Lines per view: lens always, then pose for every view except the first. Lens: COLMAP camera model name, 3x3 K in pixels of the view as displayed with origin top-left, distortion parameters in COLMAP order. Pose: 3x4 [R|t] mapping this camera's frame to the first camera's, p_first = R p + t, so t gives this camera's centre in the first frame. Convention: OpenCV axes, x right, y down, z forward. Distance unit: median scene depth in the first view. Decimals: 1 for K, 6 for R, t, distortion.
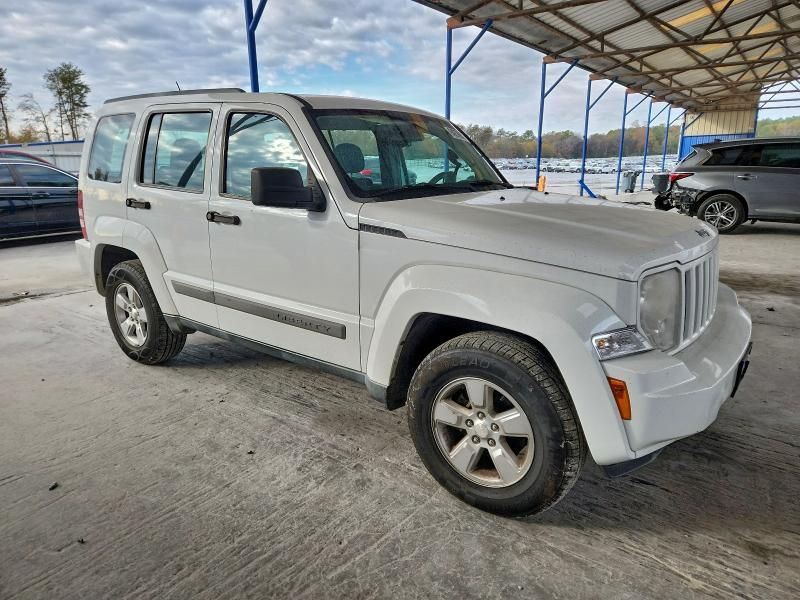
lens RADIAL K [[549.2, 0, 407.3], [0, 549.2, 299.6], [0, 0, 1]] dist [0.025353, -0.004277]
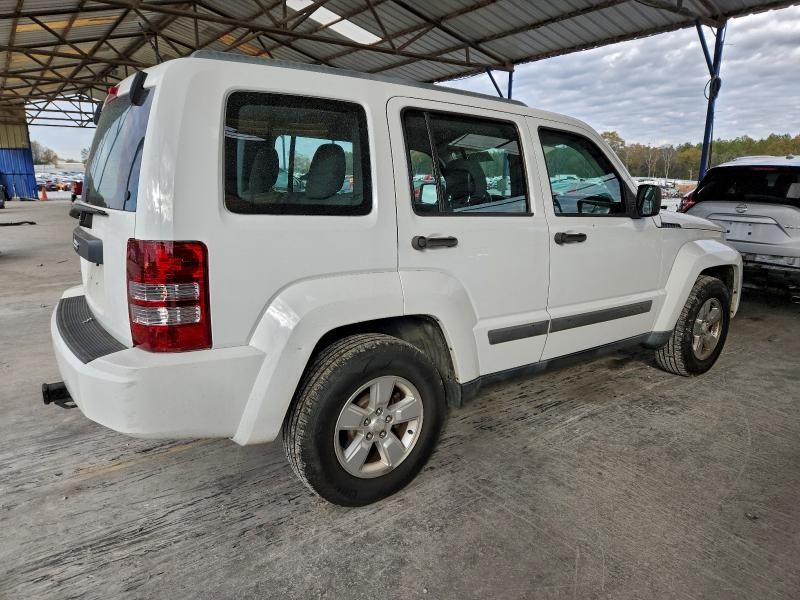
lens RADIAL K [[549.2, 0, 407.3], [0, 549.2, 299.6], [0, 0, 1]] dist [0.025353, -0.004277]
pose [[0.284004, -0.206931, 0.936227, -1.160566], [0.232785, 0.962101, 0.142035, -0.211805], [-0.930136, 0.177601, 0.321411, 0.843652]]
